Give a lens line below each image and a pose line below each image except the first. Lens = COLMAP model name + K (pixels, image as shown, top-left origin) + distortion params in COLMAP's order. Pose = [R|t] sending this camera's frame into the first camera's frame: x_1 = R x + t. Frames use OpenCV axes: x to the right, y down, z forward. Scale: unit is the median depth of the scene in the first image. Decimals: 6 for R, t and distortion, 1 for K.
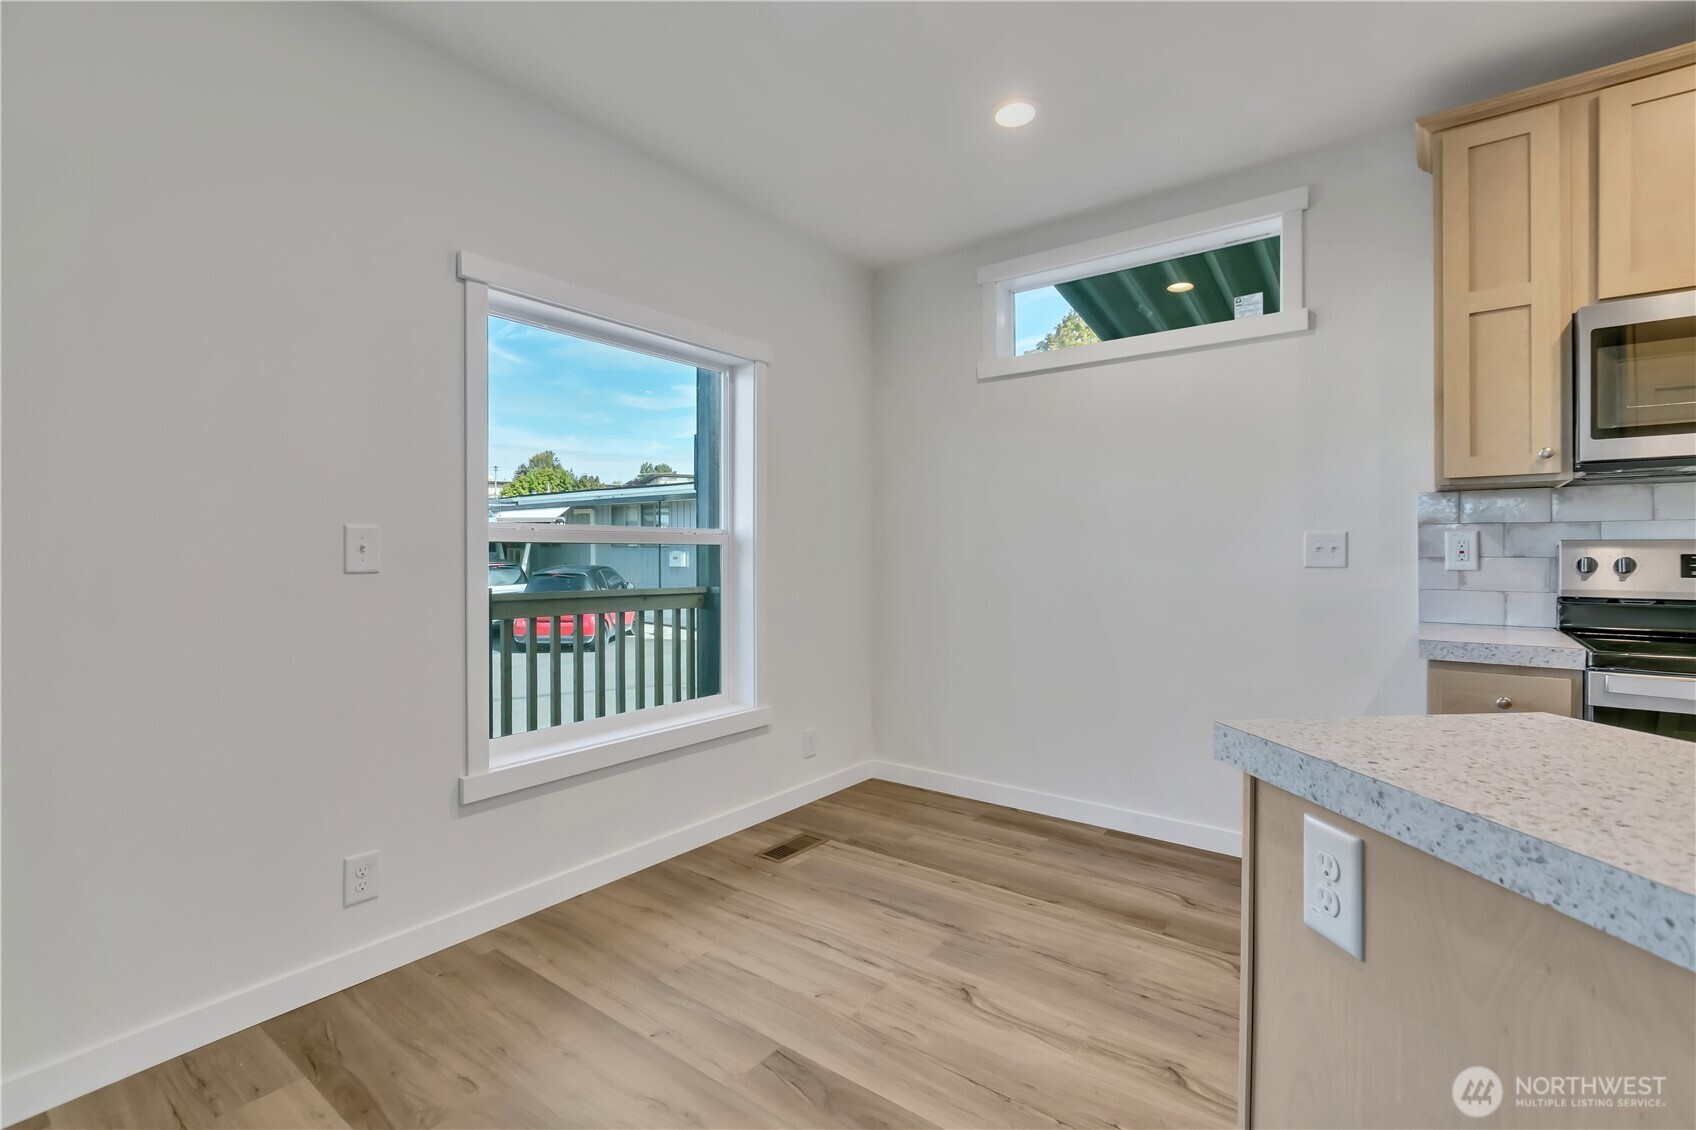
lens RADIAL K [[765.7, 0, 849.3], [0, 765.7, 561.0], [0, 0, 1]] dist [0.001344, -0.001055]
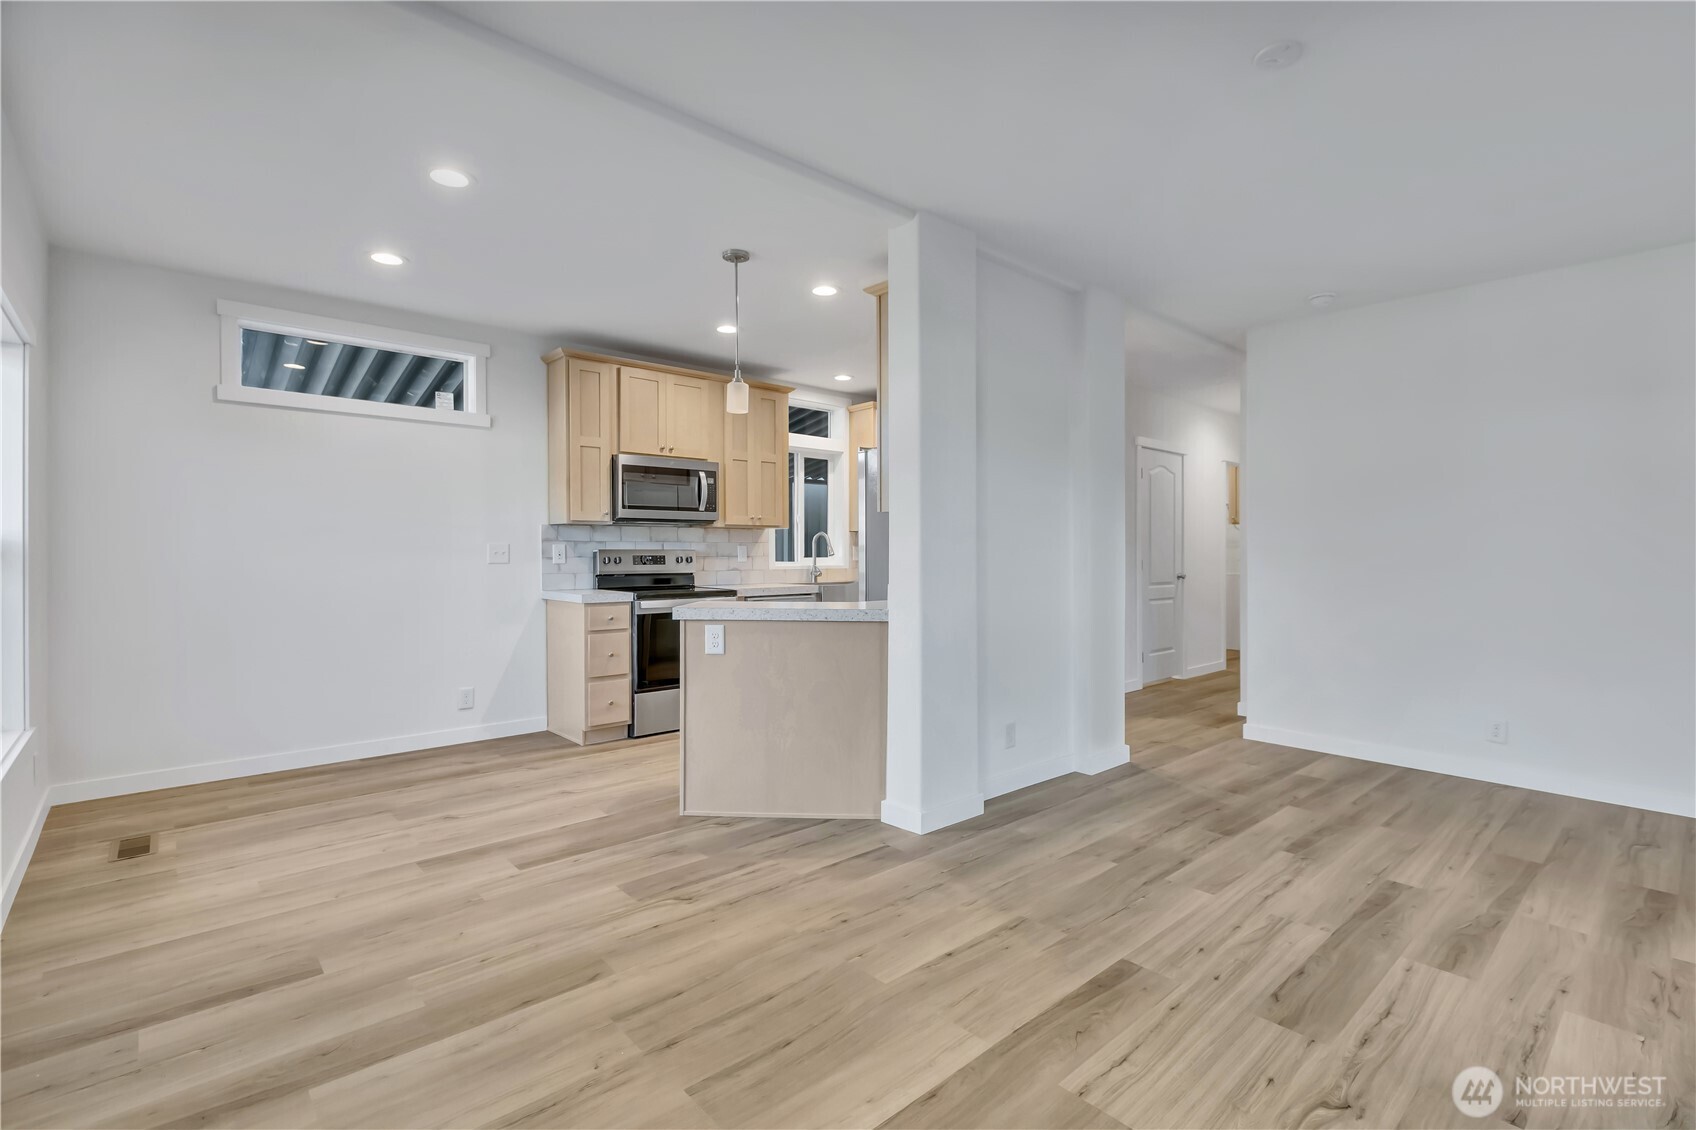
lens RADIAL K [[778.7, 0, 855.5], [0, 778.7, 552.5], [0, 0, 1]] dist [0.000206, -0.000115]
pose [[0.186332, 0.000178, 0.982487, -1.137512], [0.010614, 0.999941, -0.002194, -0.004720], [-0.982429, 0.010837, 0.186319, -0.168150]]
